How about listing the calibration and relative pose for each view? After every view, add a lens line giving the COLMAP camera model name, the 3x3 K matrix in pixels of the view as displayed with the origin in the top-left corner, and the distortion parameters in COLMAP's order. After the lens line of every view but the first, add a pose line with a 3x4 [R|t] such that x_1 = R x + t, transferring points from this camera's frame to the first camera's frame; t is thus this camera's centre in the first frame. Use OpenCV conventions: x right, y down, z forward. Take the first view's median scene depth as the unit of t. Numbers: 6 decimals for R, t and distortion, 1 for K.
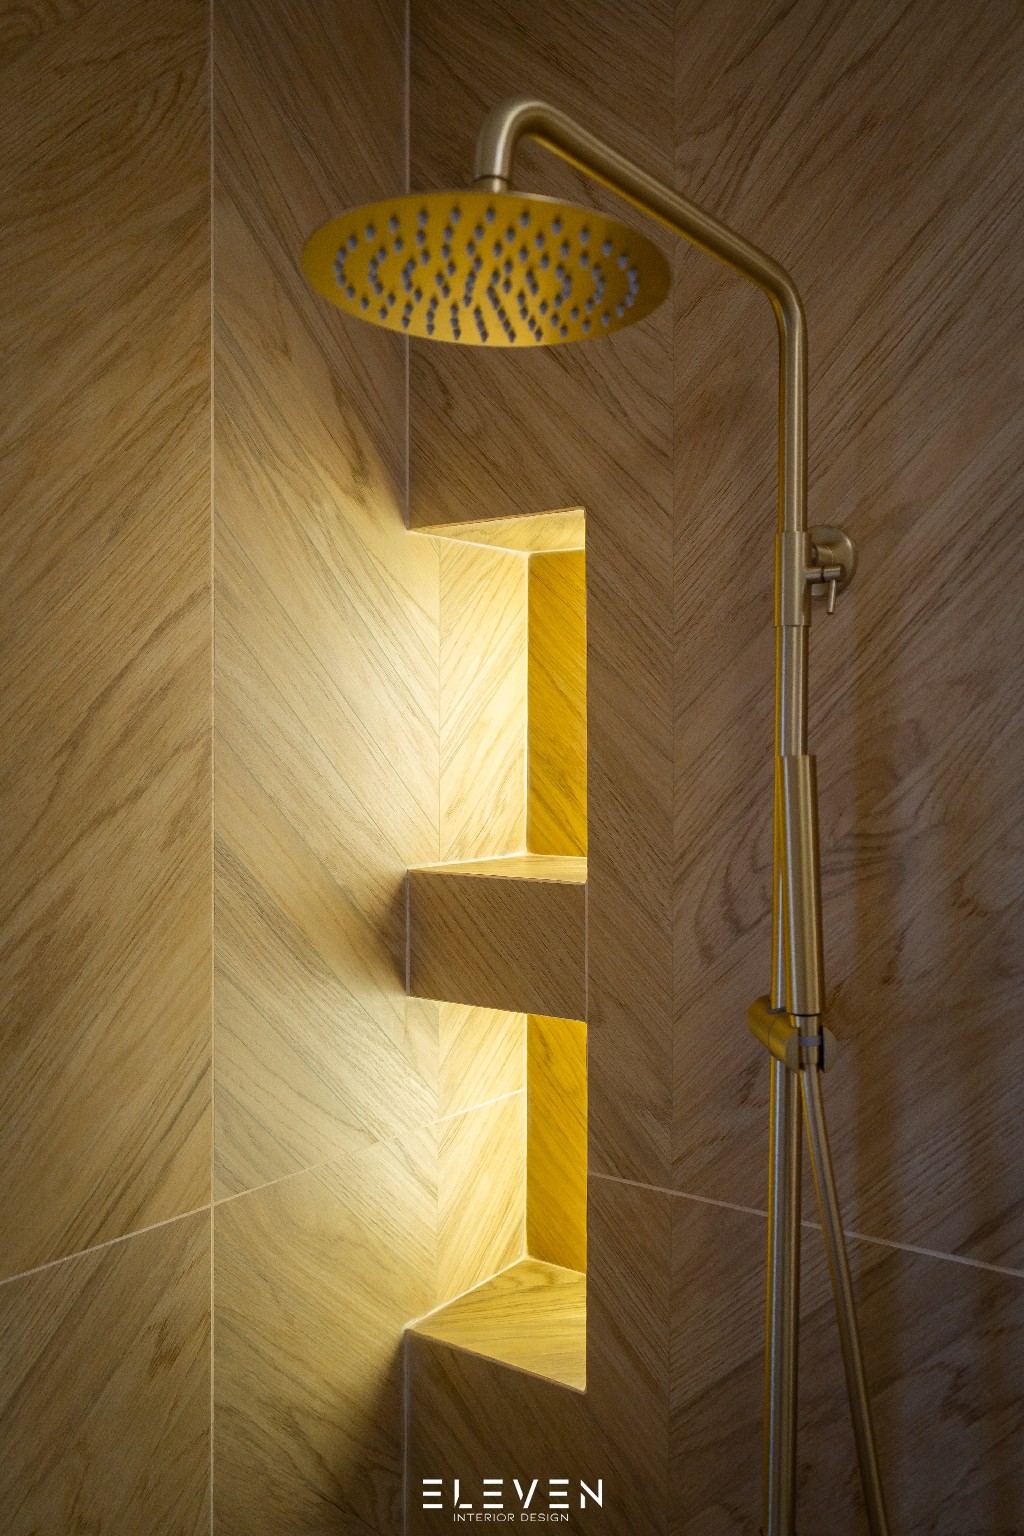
lens RADIAL K [[1236.6, 0, 535.0], [0, 1236.6, 815.8], [0, 0, 1]] dist [-0.014049, 0.007504]
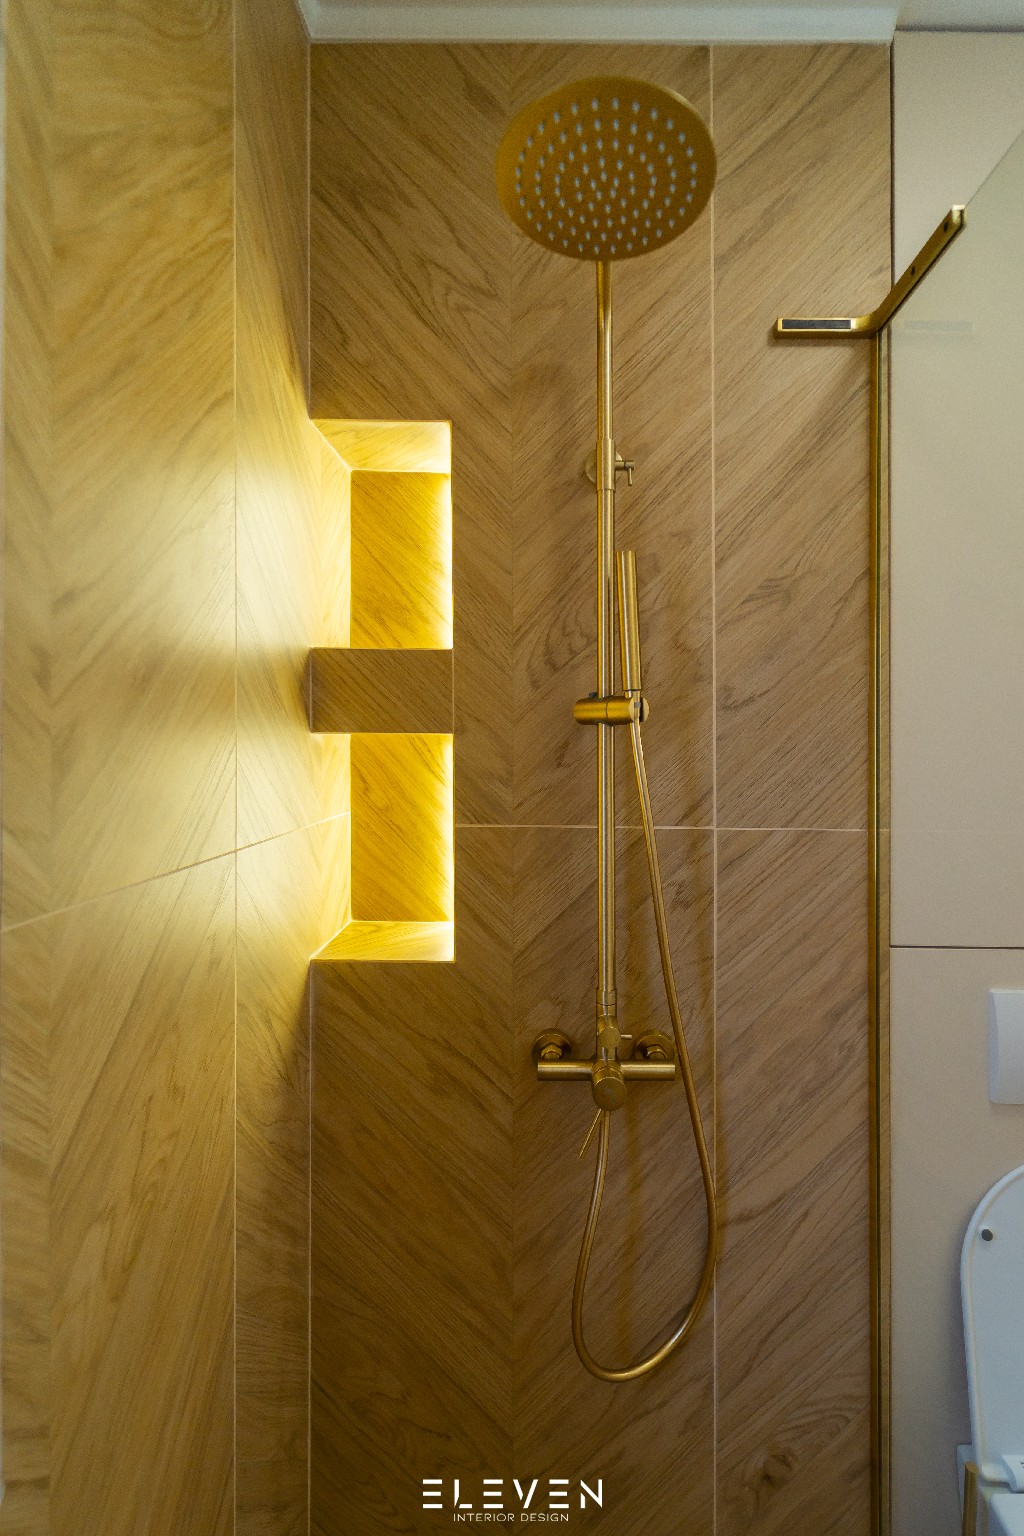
lens RADIAL K [[706.9, 0, 517.2], [0, 706.9, 777.6], [0, 0, 1]] dist [-0.002791, 0.000313]
pose [[0.819270, -0.009426, 0.573331, -0.454281], [0.020370, 0.999712, -0.012672, 0.253606], [-0.573046, 0.022061, 0.819226, 0.191684]]
